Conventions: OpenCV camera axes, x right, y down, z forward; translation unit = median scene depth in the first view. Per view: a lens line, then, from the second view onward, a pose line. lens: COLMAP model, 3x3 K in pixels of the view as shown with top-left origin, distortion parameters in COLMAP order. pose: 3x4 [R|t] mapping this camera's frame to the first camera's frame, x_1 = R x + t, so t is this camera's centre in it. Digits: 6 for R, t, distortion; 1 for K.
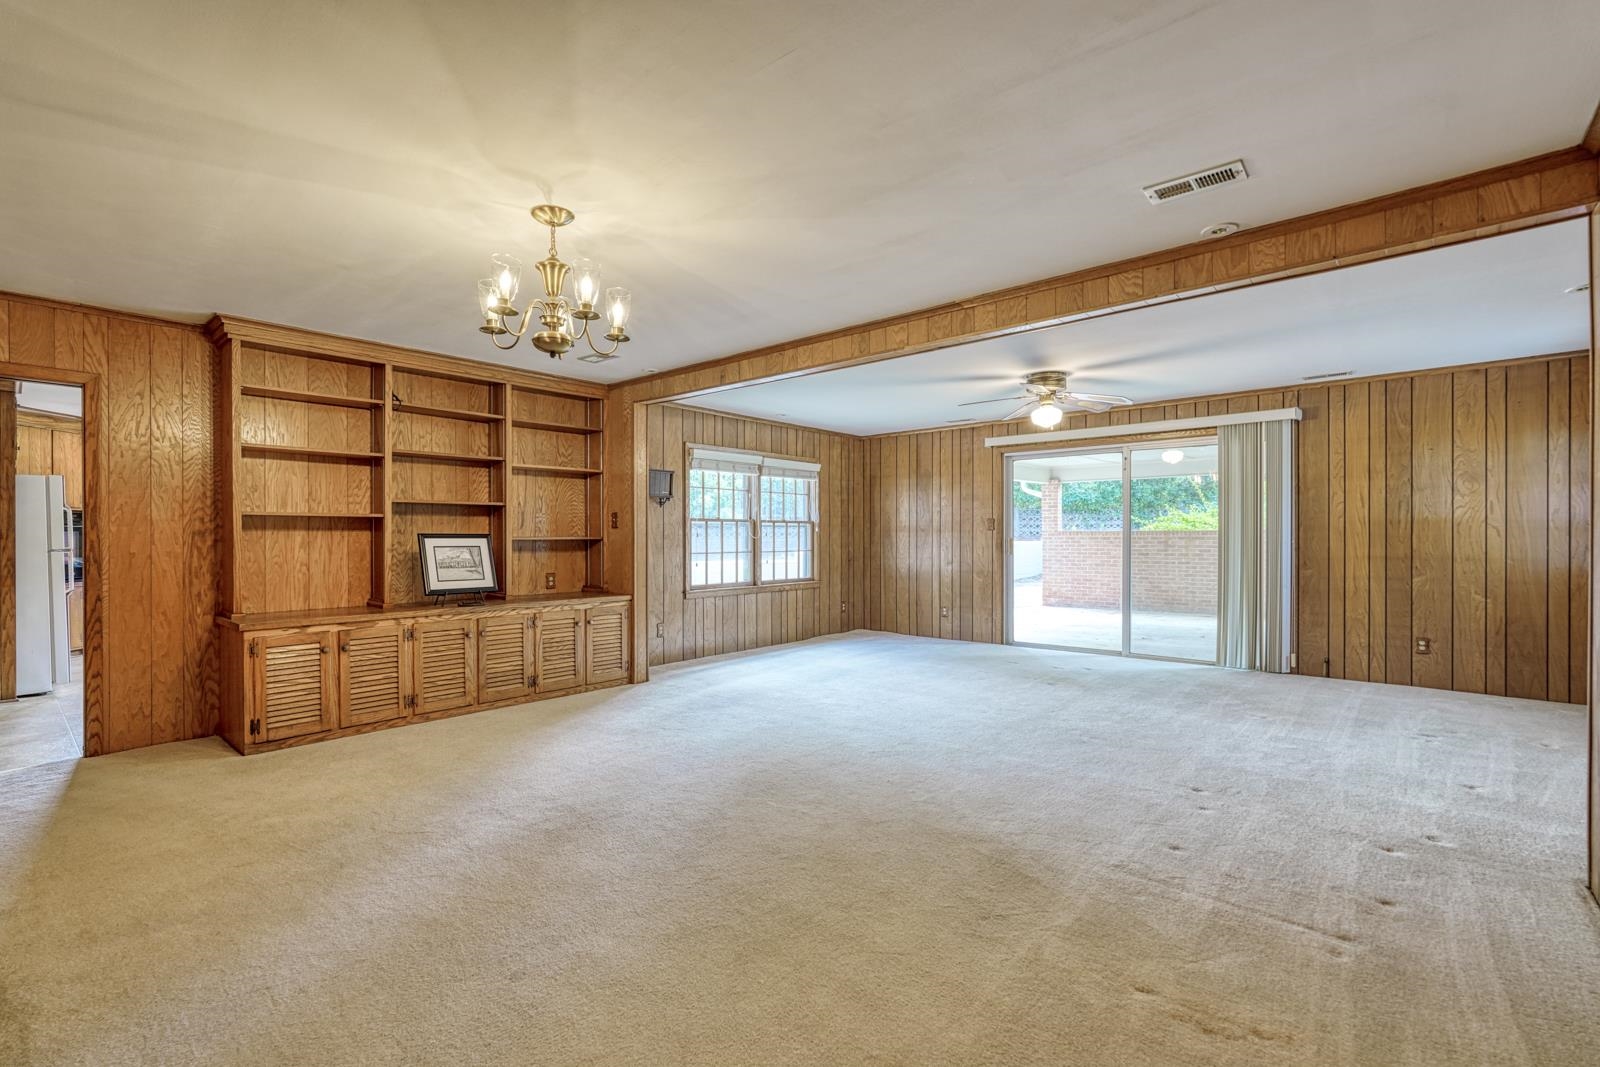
lens RADIAL K [[700.9, 0, 800.0], [0, 700.9, 533.5], [0, 0, 1]] dist [-0.020669, 0.010759]
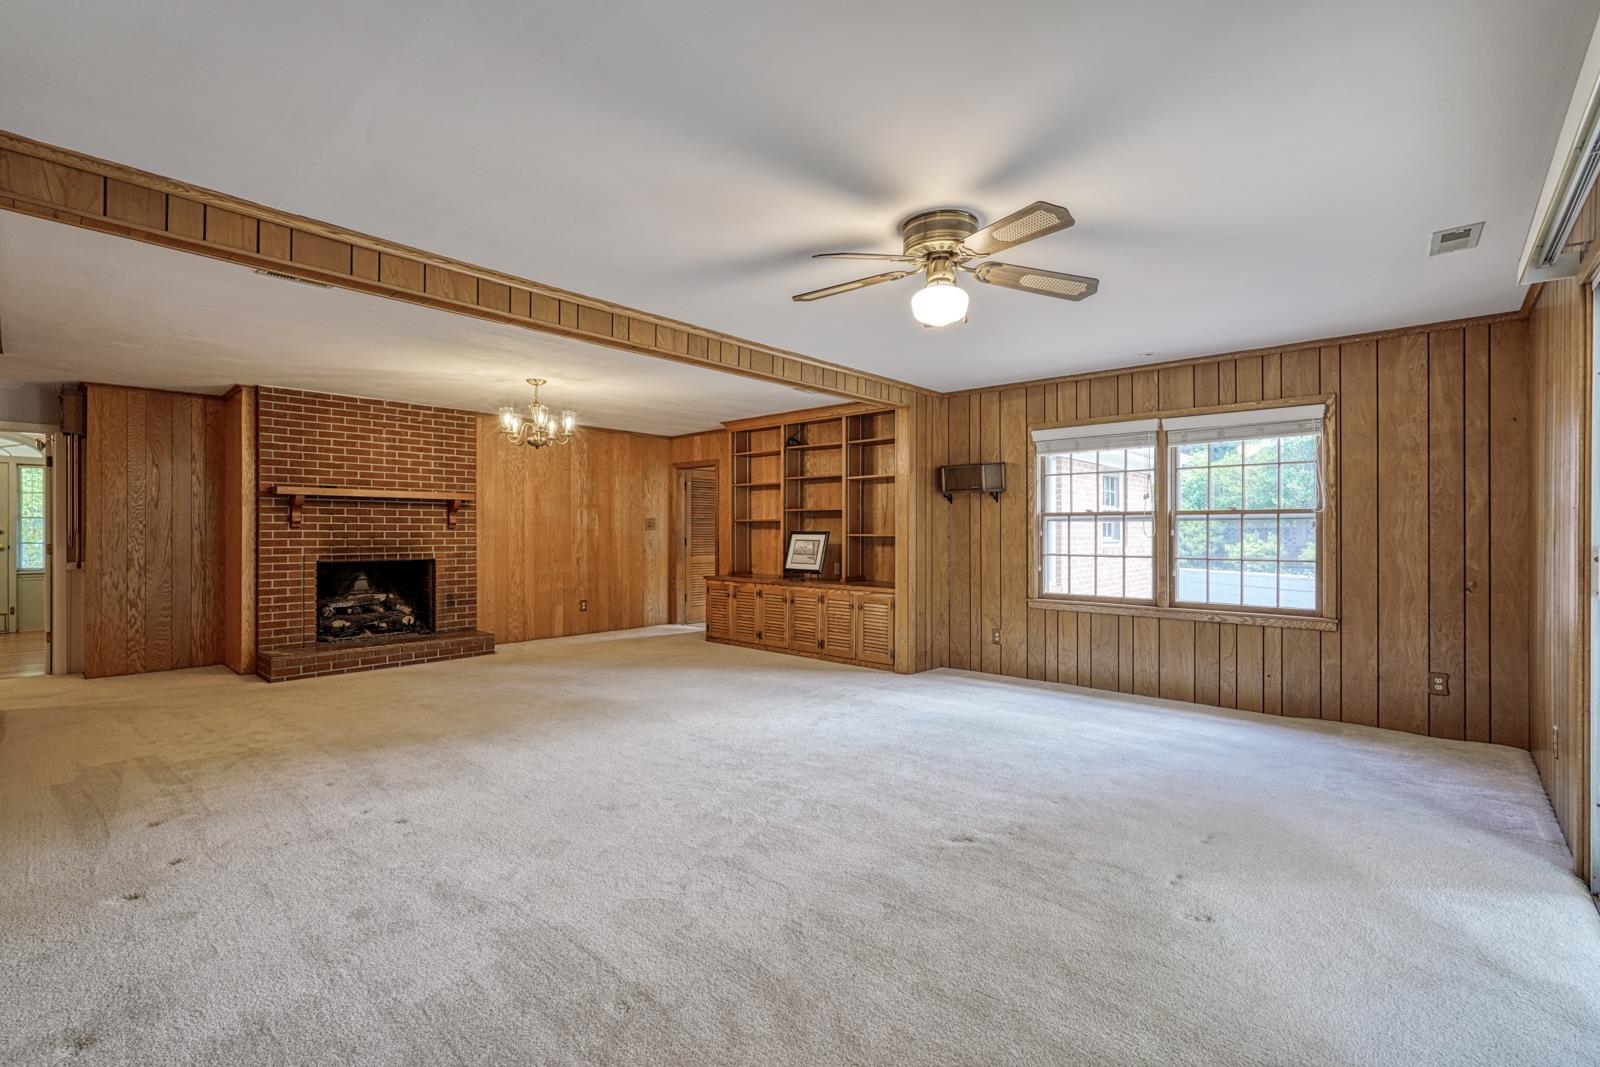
lens RADIAL K [[700.9, 0, 800.0], [0, 700.9, 533.5], [0, 0, 1]] dist [-0.020669, 0.010759]
pose [[-0.011347, 0.007811, -0.999905, 0.694216], [0.002950, 0.999965, 0.007778, -0.004539], [0.999931, -0.002862, -0.011370, 0.728485]]
